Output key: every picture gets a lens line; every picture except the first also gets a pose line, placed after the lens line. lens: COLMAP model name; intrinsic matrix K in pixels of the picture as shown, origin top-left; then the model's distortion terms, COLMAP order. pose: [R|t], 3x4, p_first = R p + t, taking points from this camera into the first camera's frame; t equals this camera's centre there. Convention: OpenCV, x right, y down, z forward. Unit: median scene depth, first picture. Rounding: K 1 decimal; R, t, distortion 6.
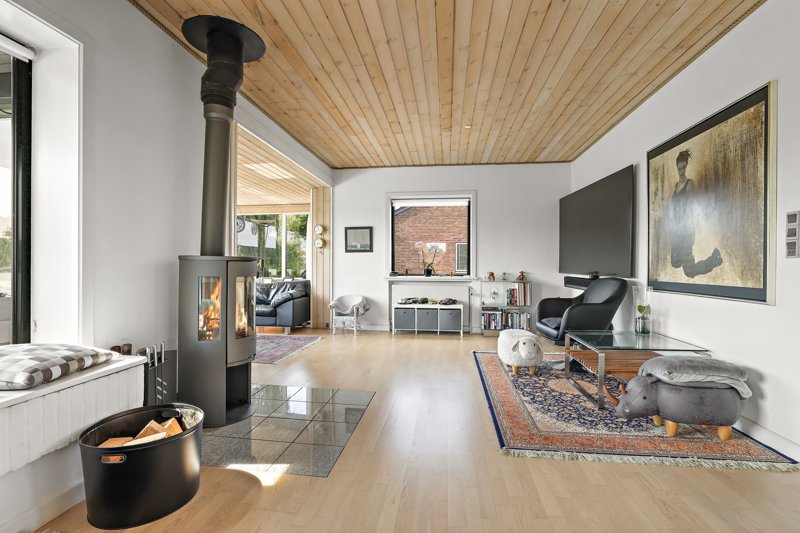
lens RADIAL K [[363.5, 0, 400.0], [0, 363.5, 266.5], [0, 0, 1]] dist [-0.016327, 0.000191]
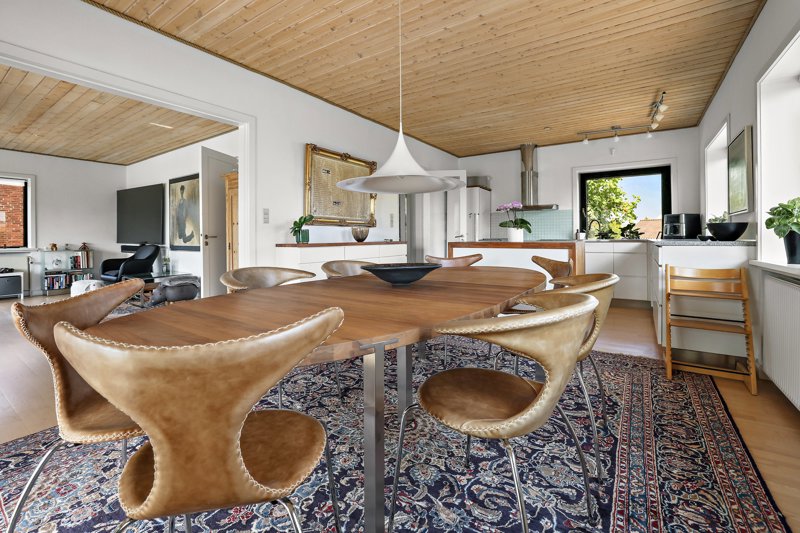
lens RADIAL K [[352.7, 0, 400.1], [0, 352.7, 238.0], [0, 0, 1]] dist [-0.018504, 0.000572]
pose [[0.456276, -0.009281, 0.889790, -0.392805], [0.006944, 0.999952, 0.006869, -0.005931], [-0.889811, 0.003044, 0.456319, -0.890223]]
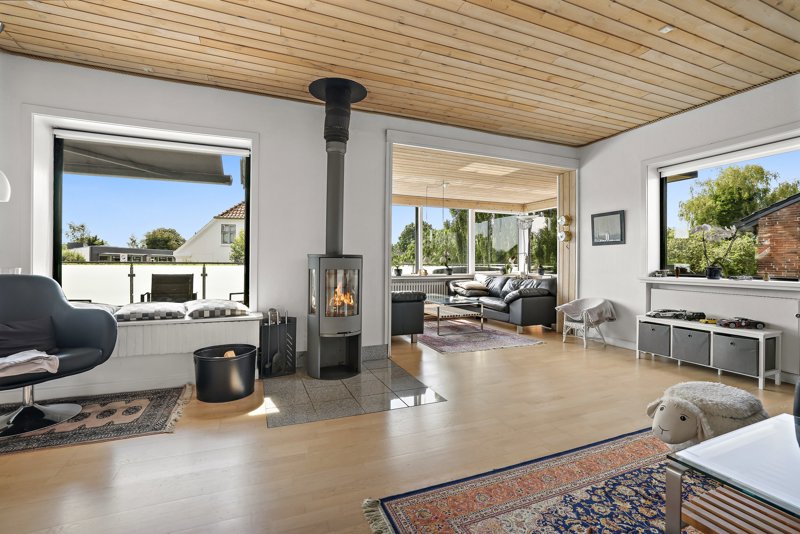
lens RADIAL K [[361.8, 0, 407.4], [0, 361.8, 260.9], [0, 0, 1]] dist [-0.004057, -0.000009]
pose [[0.513444, -0.003803, -0.858114, 0.543039], [-0.003042, 0.999976, -0.006252, 0.002890], [0.858117, 0.005820, 0.513420, 0.372378]]
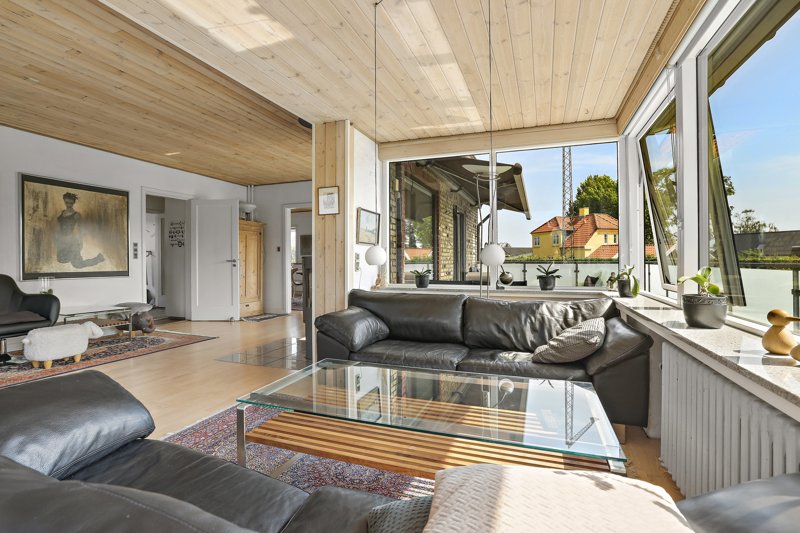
lens RADIAL K [[375.5, 0, 383.3], [0, 375.5, 258.1], [0, 0, 1]] dist [-0.021908, 0.012357]
pose [[-0.964036, 0.000397, 0.265772, -0.826905], [-0.000795, 0.999990, -0.004380, -0.009982], [-0.265771, -0.004434, -0.964026, 1.757270]]
